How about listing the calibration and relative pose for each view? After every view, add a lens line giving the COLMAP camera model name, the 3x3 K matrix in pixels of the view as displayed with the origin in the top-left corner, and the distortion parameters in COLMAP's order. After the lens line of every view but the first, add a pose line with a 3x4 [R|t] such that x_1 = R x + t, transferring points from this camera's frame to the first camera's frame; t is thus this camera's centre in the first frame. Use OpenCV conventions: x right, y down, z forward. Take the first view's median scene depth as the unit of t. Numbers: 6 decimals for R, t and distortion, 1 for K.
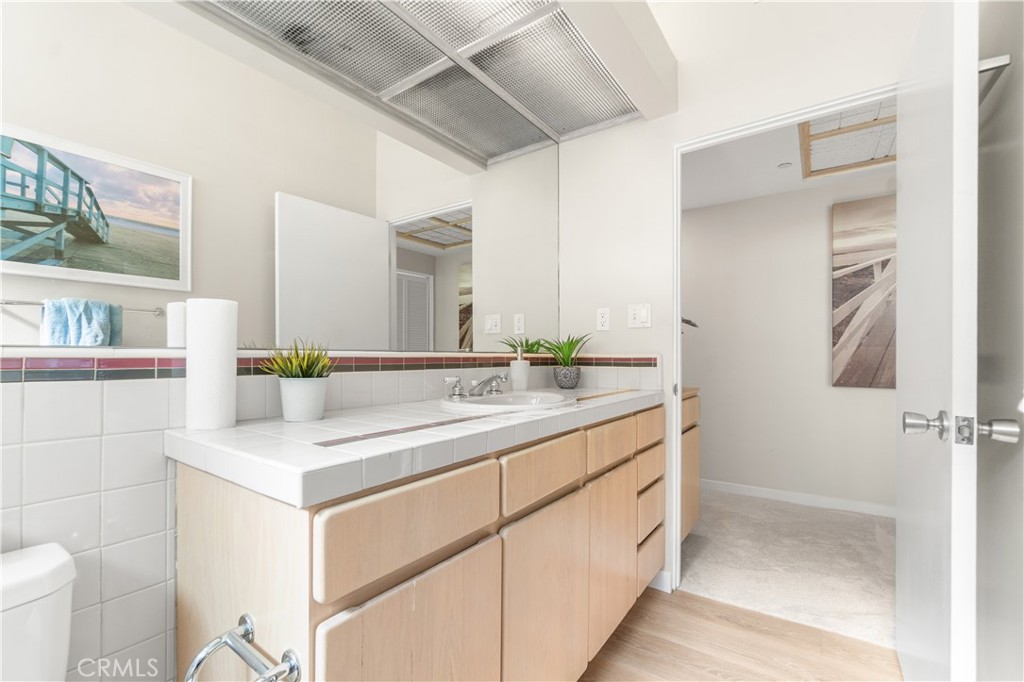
lens RADIAL K [[437.0, 0, 508.1], [0, 437.0, 358.6], [0, 0, 1]] dist [-0.001619, -0.000249]
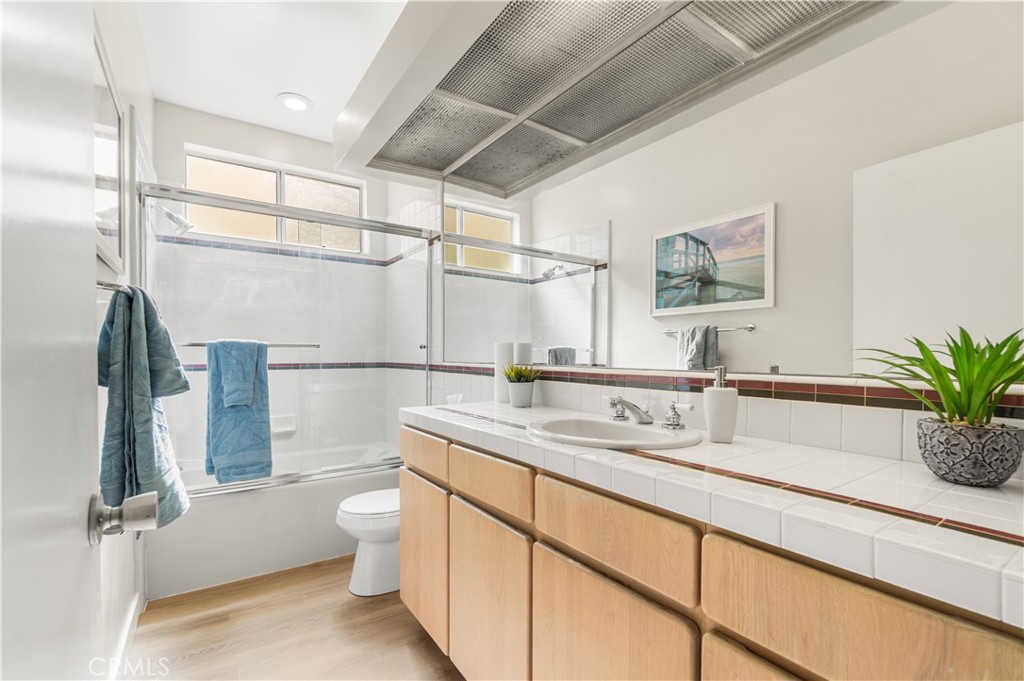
lens RADIAL K [[453.6, 0, 494.7], [0, 453.6, 355.1], [0, 0, 1]] dist [-0.002894, -0.000359]
pose [[-0.345209, 0.002404, -0.938523, 0.702351], [-0.003038, 0.999989, 0.003679, -0.038080], [0.938521, 0.004122, -0.345198, 0.865605]]
